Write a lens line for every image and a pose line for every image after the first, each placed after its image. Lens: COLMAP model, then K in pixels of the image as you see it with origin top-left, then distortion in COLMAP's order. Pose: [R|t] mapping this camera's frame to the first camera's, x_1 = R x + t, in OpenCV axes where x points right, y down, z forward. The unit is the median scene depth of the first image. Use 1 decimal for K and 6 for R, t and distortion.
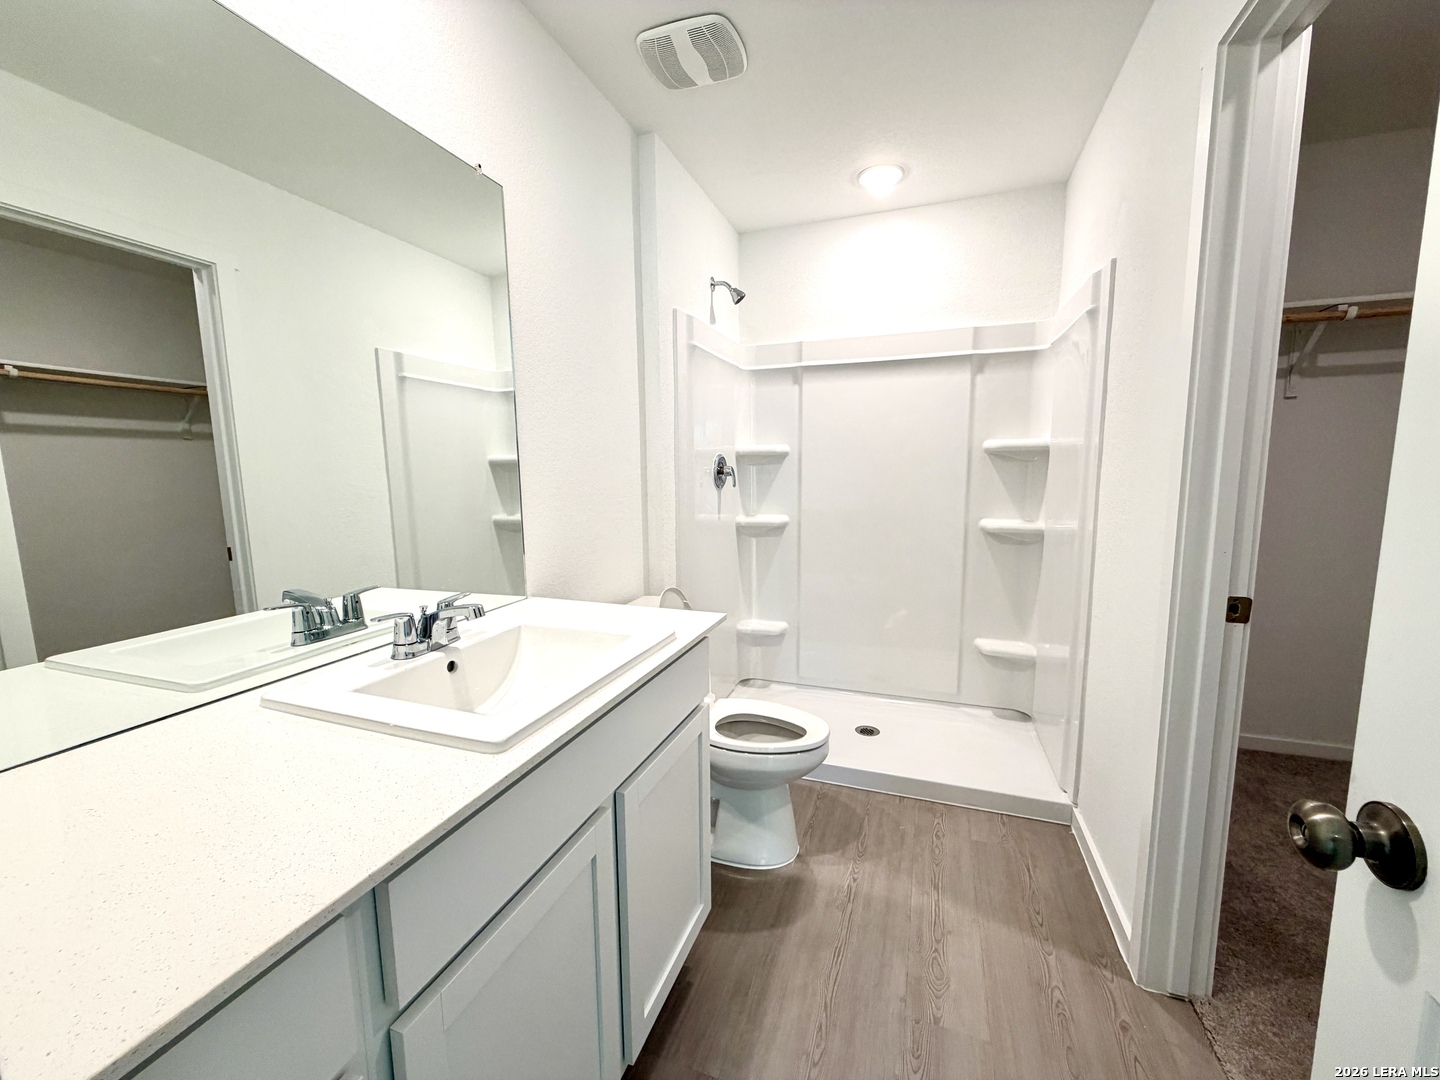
lens RADIAL K [[575.3, 0, 716.5], [0, 575.3, 540.5], [0, 0, 1]] dist [-0.001178, -0.000111]
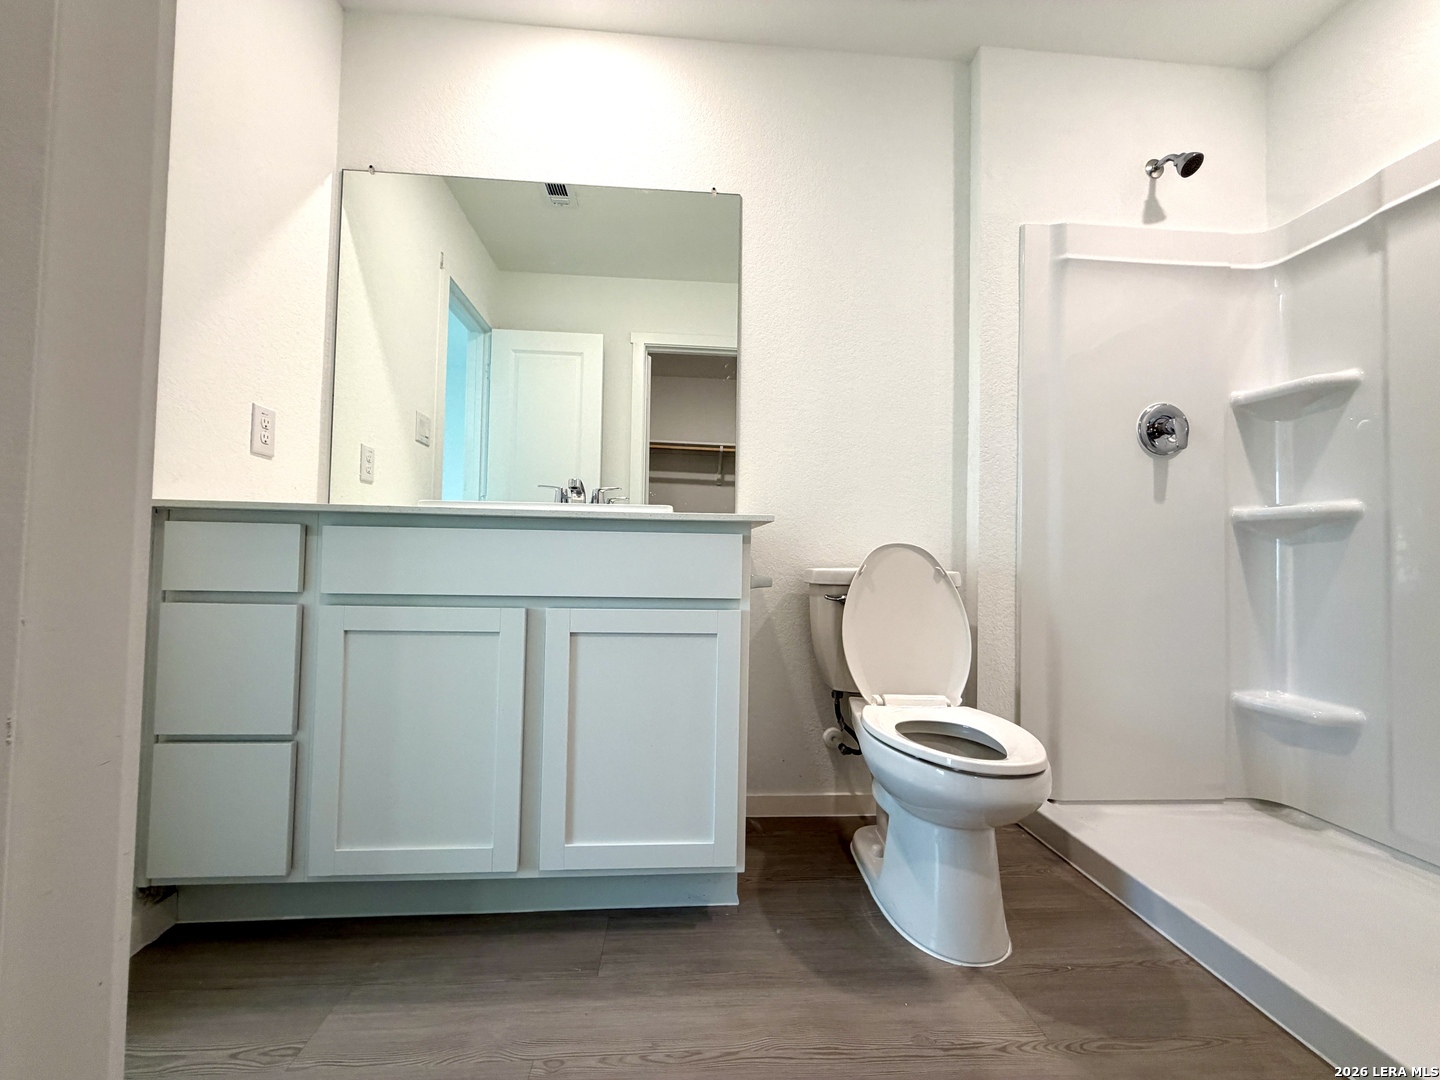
lens RADIAL K [[575.3, 0, 716.5], [0, 575.3, 540.5], [0, 0, 1]] dist [-0.001178, -0.000111]
pose [[0.410075, -0.011494, -0.911979, 0.398832], [-0.137917, 0.987641, -0.074463, 0.125734], [0.901564, 0.156313, 0.403421, 0.298427]]
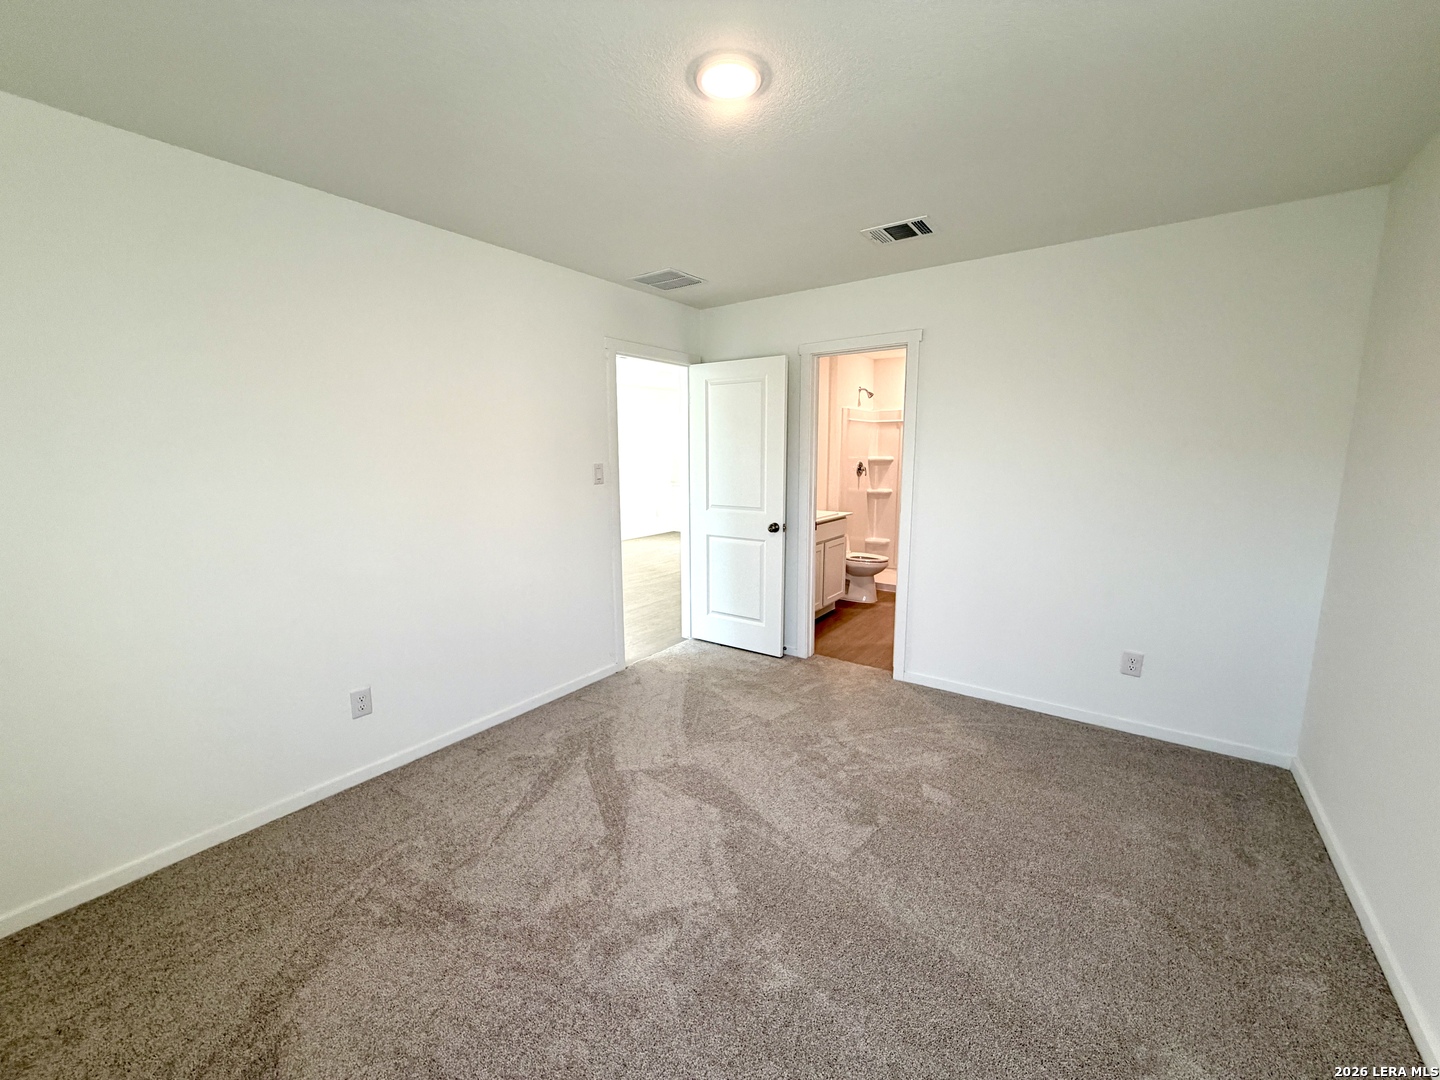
lens RADIAL K [[575.3, 0, 716.5], [0, 575.3, 540.5], [0, 0, 1]] dist [-0.001178, -0.000111]
pose [[0.960024, 0.052148, -0.275018, 0.106195], [-0.040575, 0.998042, 0.047606, 0.081206], [0.276962, -0.034544, 0.960260, -1.413656]]
